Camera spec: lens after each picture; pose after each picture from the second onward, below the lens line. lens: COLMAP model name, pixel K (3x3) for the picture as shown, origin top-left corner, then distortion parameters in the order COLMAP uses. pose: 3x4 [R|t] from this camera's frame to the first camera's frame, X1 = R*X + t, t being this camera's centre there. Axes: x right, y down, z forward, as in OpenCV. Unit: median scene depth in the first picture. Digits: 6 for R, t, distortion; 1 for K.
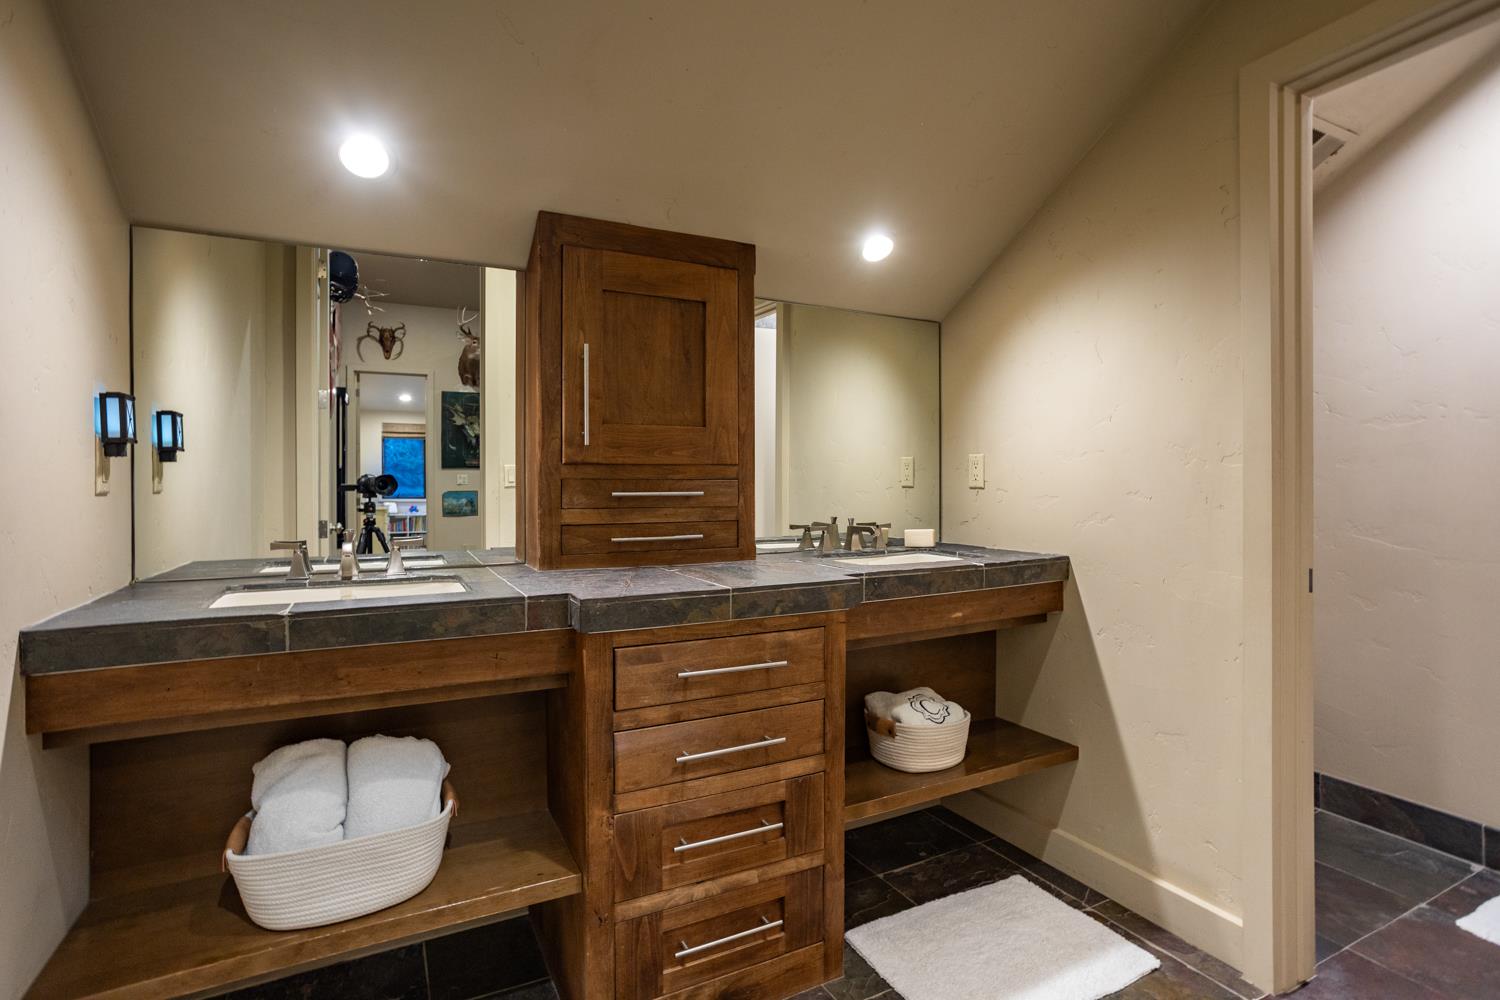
lens RADIAL K [[721.3, 0, 731.3], [0, 721.3, 494.5], [0, 0, 1]] dist [-0.000896, 0.030275]
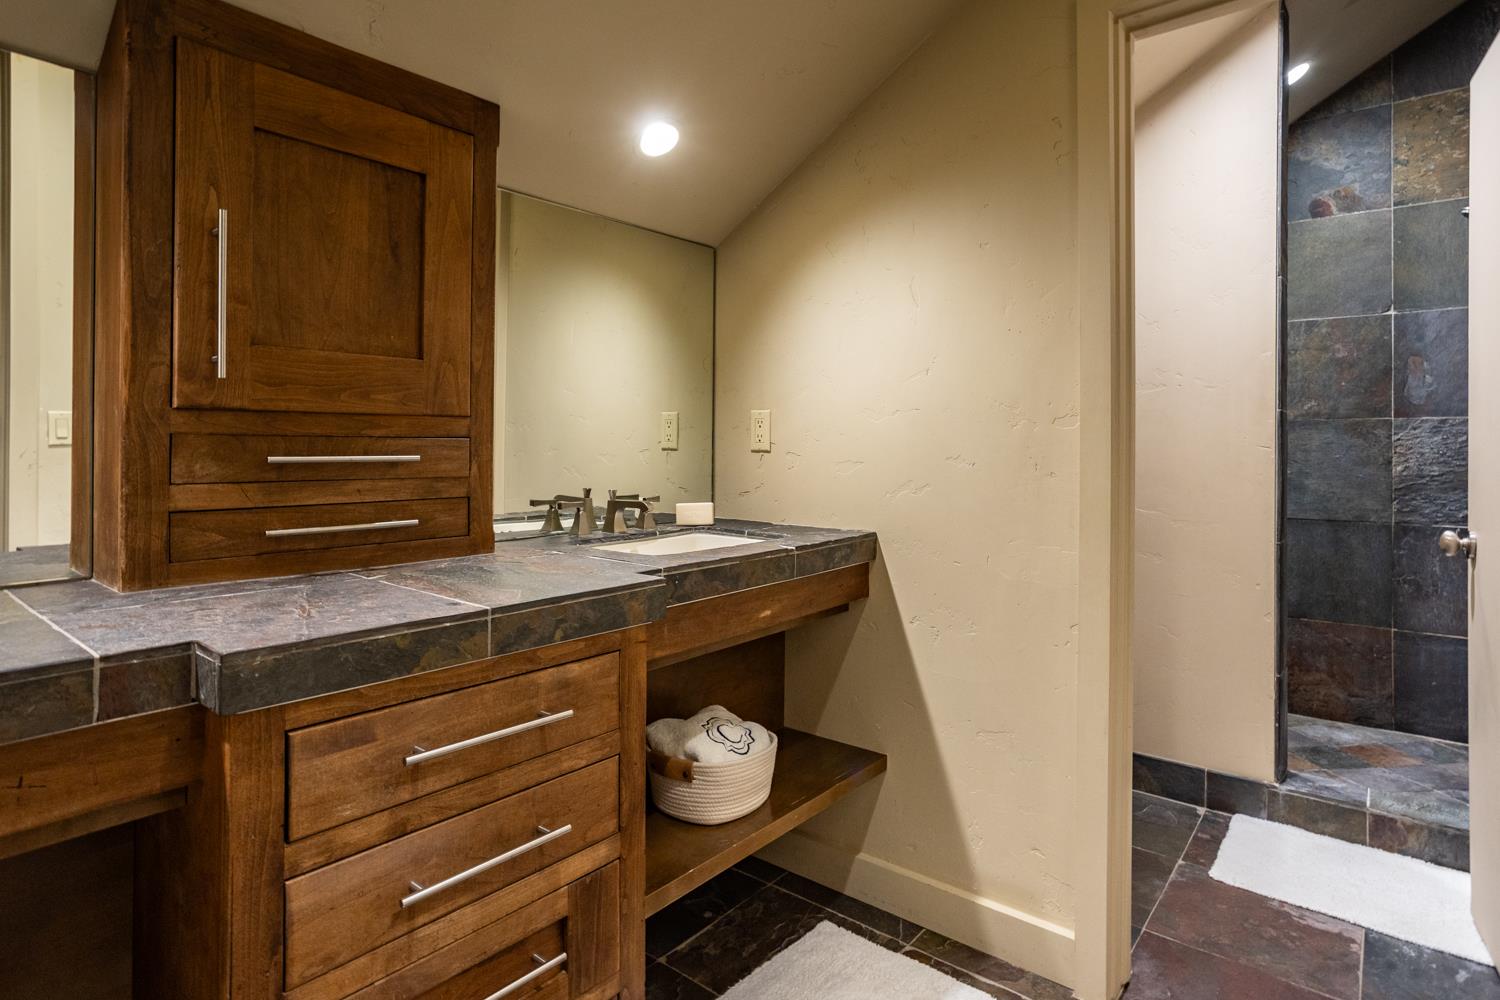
lens RADIAL K [[826.2, 0, 747.2], [0, 826.2, 447.2], [0, 0, 1]] dist [-0.037049, 0.041113]
pose [[0.921210, 0.006195, 0.389017, -0.057174], [-0.001493, 0.999922, -0.012387, -0.002741], [-0.389064, 0.010830, 0.921147, 0.184318]]
